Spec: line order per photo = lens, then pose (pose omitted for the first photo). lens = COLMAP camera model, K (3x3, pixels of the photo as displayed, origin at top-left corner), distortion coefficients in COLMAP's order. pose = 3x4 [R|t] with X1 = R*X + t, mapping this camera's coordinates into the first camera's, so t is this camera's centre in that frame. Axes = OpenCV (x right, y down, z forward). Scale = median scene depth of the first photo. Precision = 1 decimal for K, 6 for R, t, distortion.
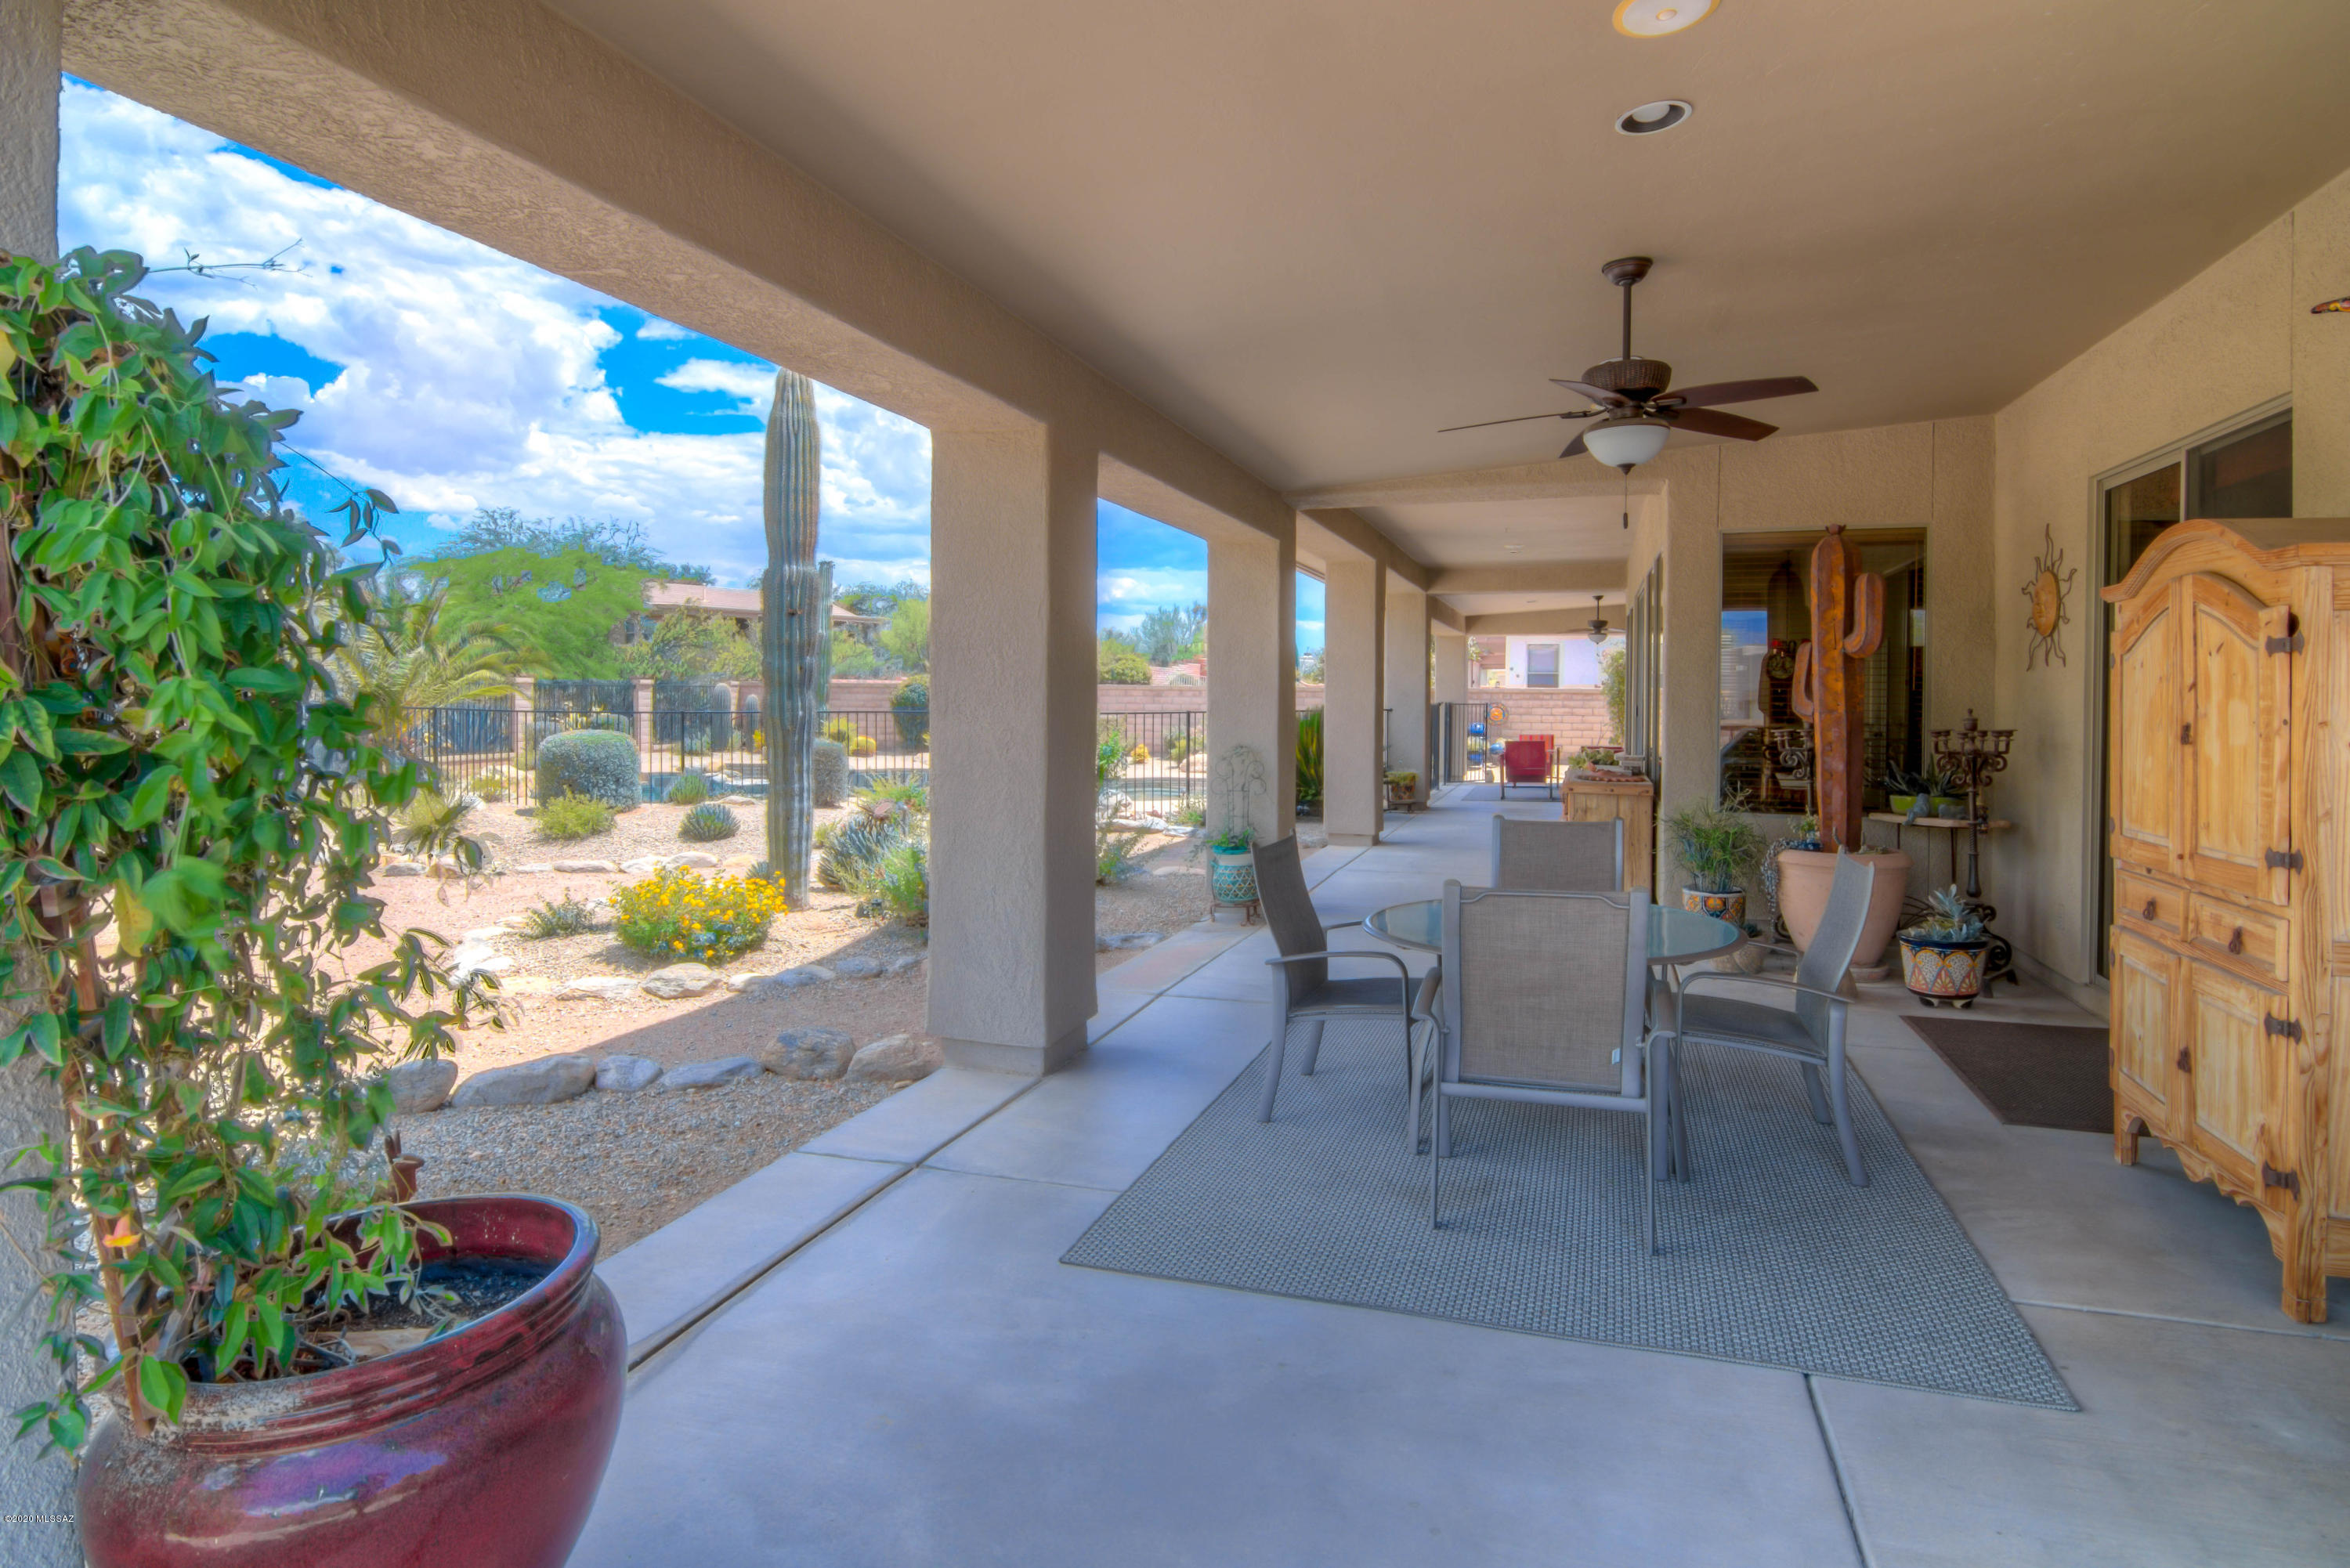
lens RADIAL K [[1222.4, 0, 1180.1], [0, 1222.4, 698.0], [0, 0, 1]] dist [-0.002633, -0.000835]
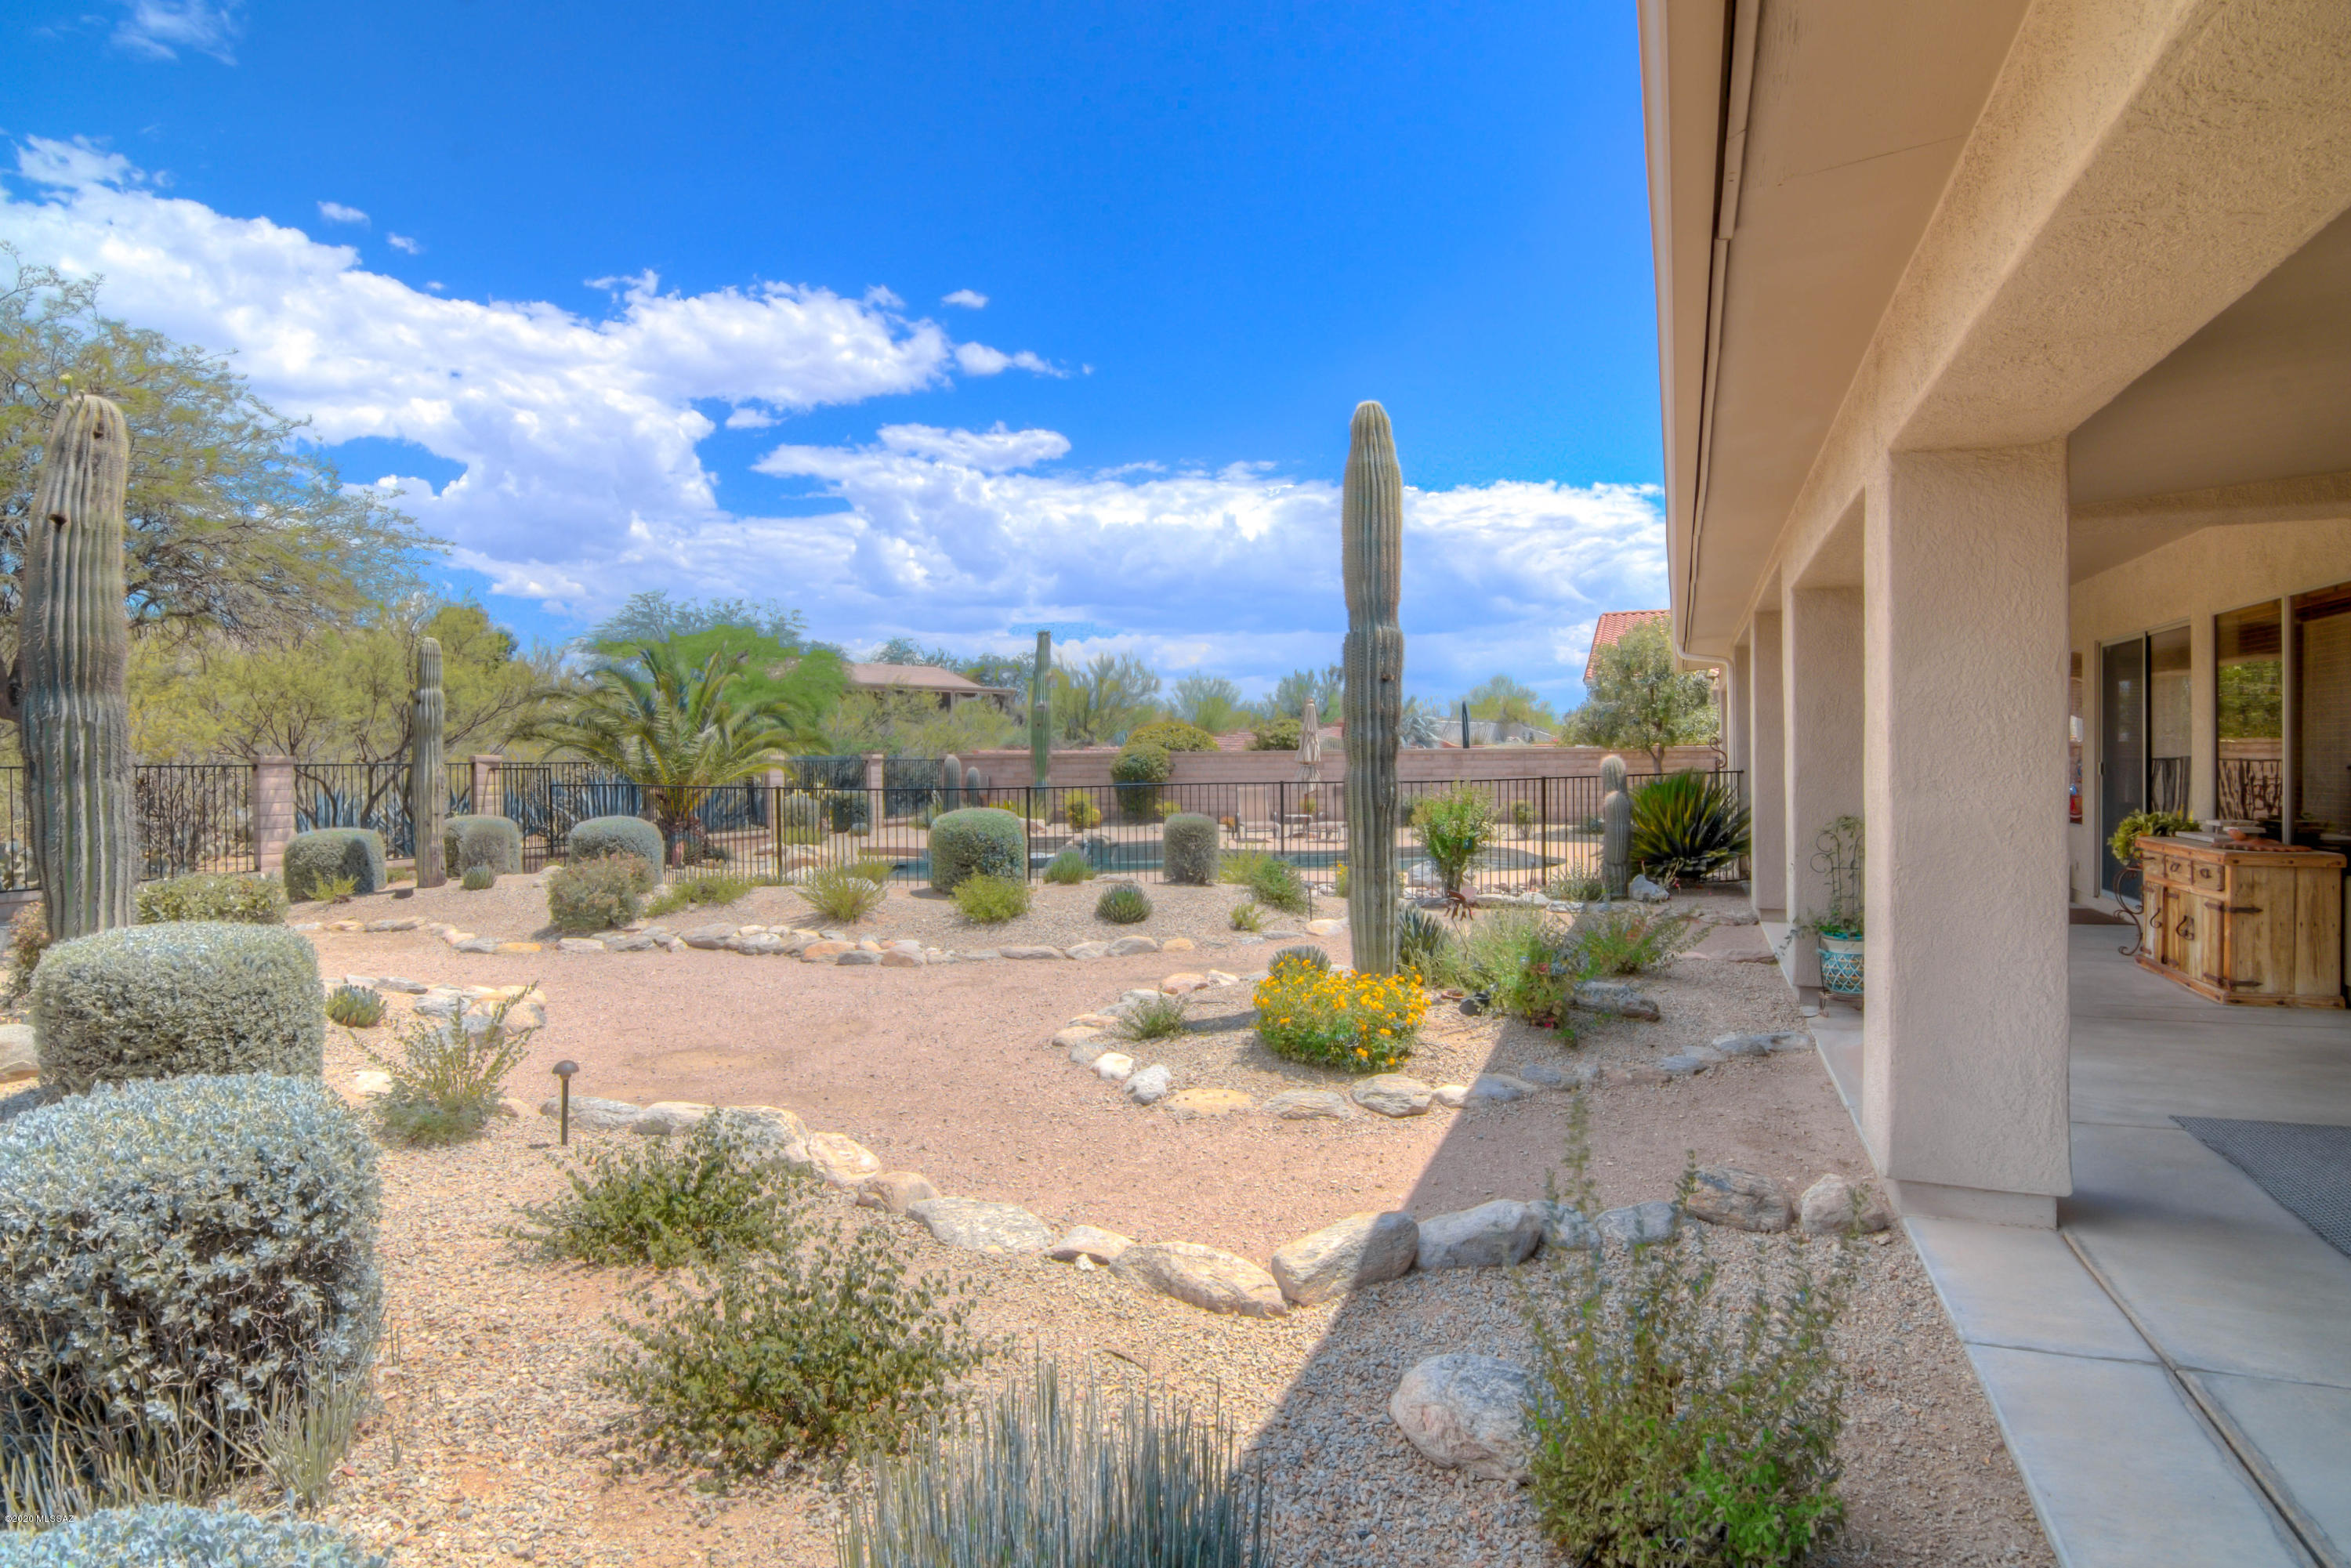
lens RADIAL K [[1208.4, 0, 1162.3], [0, 1208.4, 774.8], [0, 0, 1]] dist [0.001577, -0.013920]
pose [[0.996447, -0.018815, -0.082099, -0.231958], [0.019632, 0.999765, 0.009155, -0.005727], [0.081907, -0.010734, 0.996582, 0.052859]]
